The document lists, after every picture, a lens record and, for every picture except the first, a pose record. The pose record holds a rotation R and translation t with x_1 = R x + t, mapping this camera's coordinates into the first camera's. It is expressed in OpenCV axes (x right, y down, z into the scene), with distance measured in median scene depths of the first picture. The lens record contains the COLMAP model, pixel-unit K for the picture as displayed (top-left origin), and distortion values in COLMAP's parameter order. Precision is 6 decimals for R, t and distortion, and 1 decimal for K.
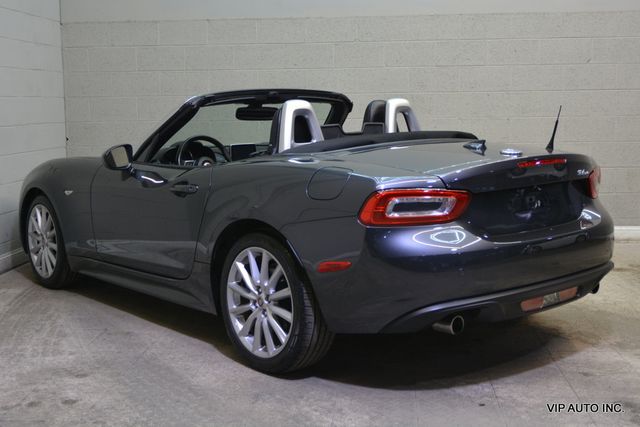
lens RADIAL K [[864.9, 0, 320.0], [0, 864.9, 213.5], [0, 0, 1]] dist [0.002870, -0.005931]
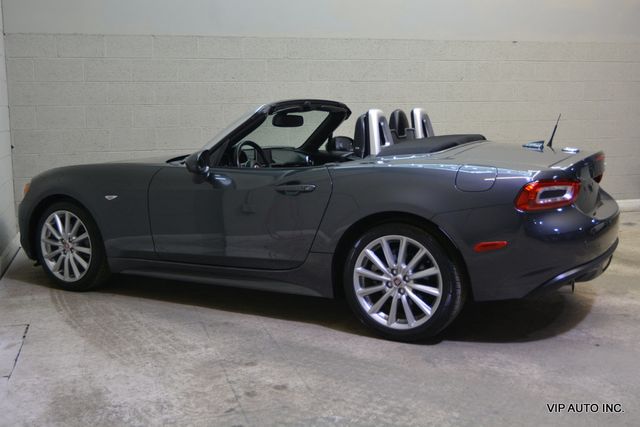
lens RADIAL K [[729.6, 0, 320.0], [0, 729.6, 213.5], [0, 0, 1]] dist [-0.005535, 0.013457]
pose [[0.930490, -0.050514, 0.362818, -0.506646], [0.046561, 0.998722, 0.019638, -0.014045], [-0.363346, -0.001380, 0.931653, 0.118988]]
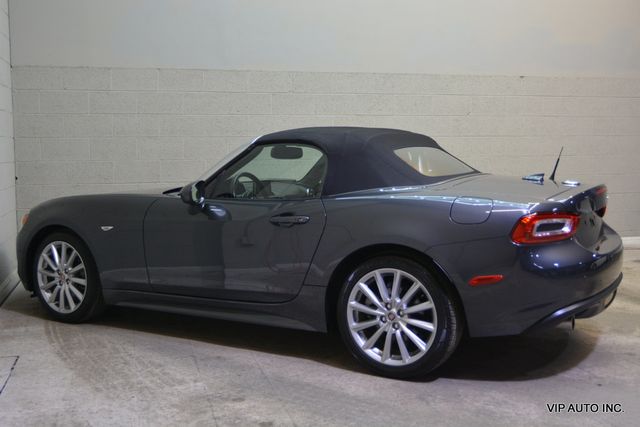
lens RADIAL K [[729.6, 0, 320.0], [0, 729.6, 213.5], [0, 0, 1]] dist [-0.005535, 0.013457]
pose [[0.939150, -0.025044, 0.342593, -0.470750], [0.038109, 0.998778, -0.031456, -0.006270], [-0.341387, 0.042598, 0.938957, 0.125097]]
